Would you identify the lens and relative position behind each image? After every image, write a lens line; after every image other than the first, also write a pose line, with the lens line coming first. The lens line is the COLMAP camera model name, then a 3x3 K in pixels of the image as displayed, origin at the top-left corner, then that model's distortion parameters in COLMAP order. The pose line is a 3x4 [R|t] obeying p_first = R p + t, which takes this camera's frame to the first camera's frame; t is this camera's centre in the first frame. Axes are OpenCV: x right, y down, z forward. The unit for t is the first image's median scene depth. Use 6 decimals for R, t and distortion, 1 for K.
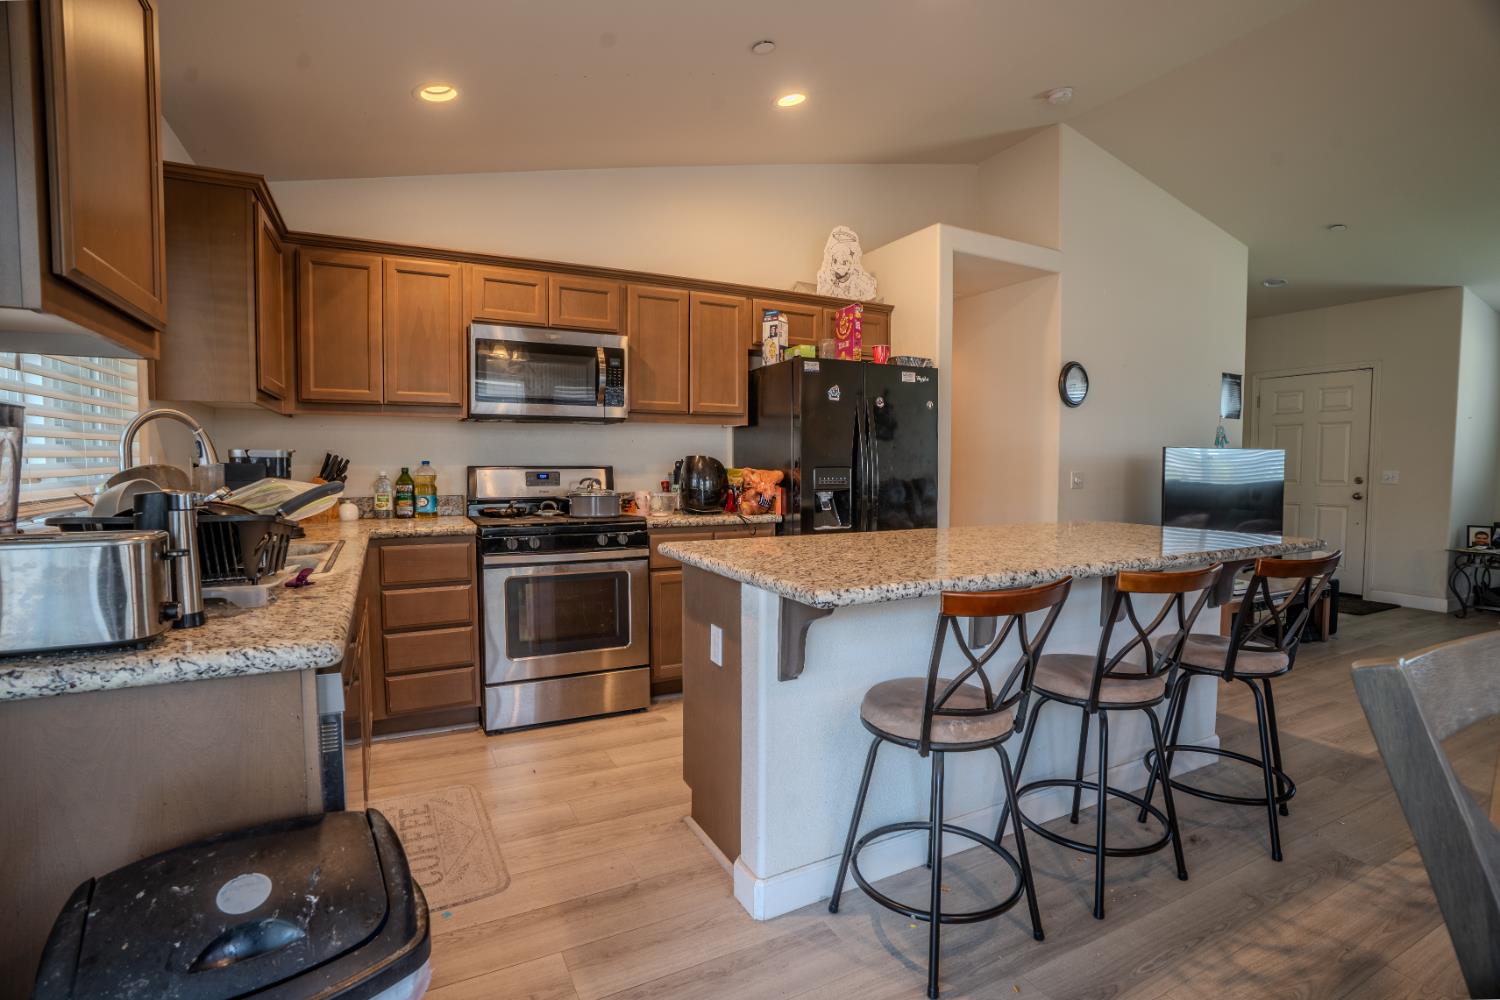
lens RADIAL K [[706.4, 0, 750.0], [0, 706.4, 500.0], [0, 0, 1]] dist [-0.070373, 0.028894]
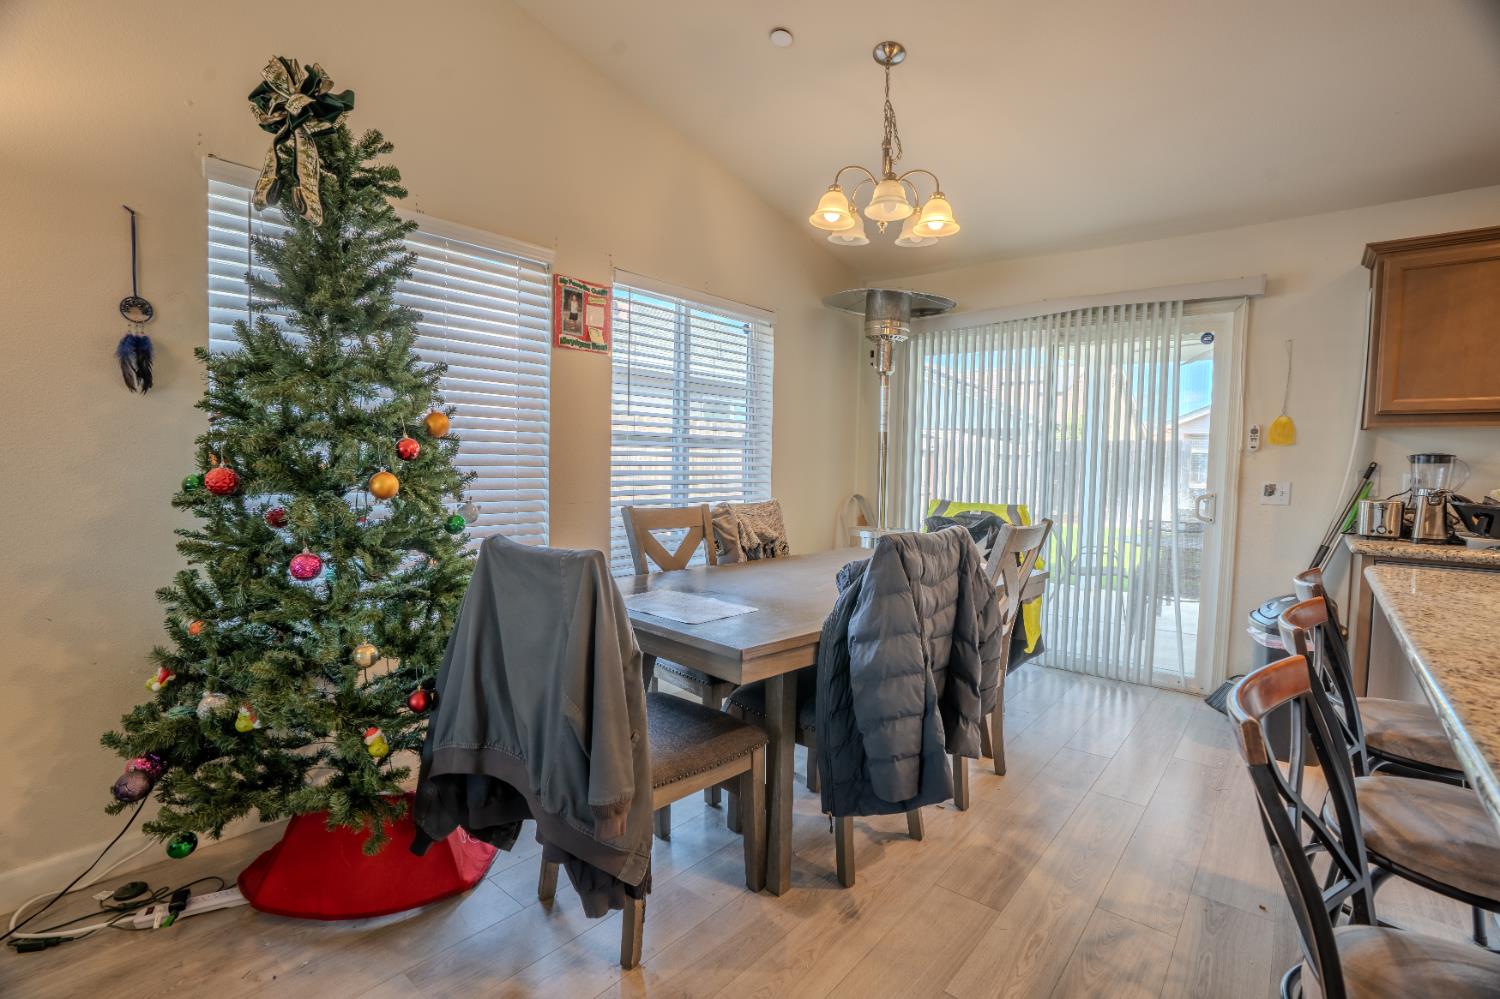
lens RADIAL K [[690.2, 0, 746.2], [0, 690.2, 497.8], [0, 0, 1]] dist [-0.069799, 0.028205]
pose [[-0.923696, 0.000350, -0.383127, 0.510515], [-0.042130, 0.993842, 0.102481, -0.026439], [0.380804, 0.110803, -0.917993, 0.498114]]
